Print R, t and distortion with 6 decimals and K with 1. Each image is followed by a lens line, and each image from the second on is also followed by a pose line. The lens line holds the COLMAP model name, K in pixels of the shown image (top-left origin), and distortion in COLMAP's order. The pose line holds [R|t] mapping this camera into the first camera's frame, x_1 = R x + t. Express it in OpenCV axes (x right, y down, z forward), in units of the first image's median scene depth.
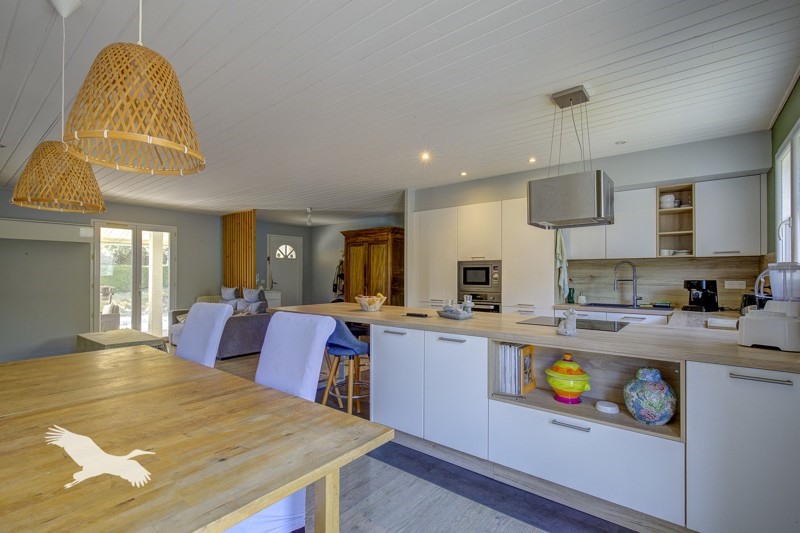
lens RADIAL K [[371.4, 0, 400.0], [0, 371.4, 266.5], [0, 0, 1]] dist [-0.000186, -0.000021]
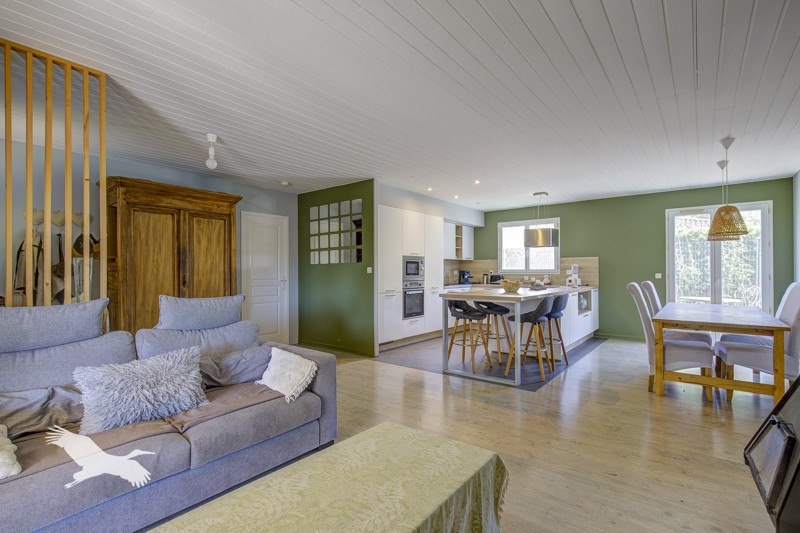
lens RADIAL K [[371.4, 0, 400.0], [0, 371.4, 266.5], [0, 0, 1]] dist [-0.000186, -0.000021]
pose [[0.003939, 0.005748, 0.999976, -1.021992], [-0.021054, 0.999762, -0.005664, 0.026821], [-0.999771, -0.021031, 0.004059, 1.017133]]
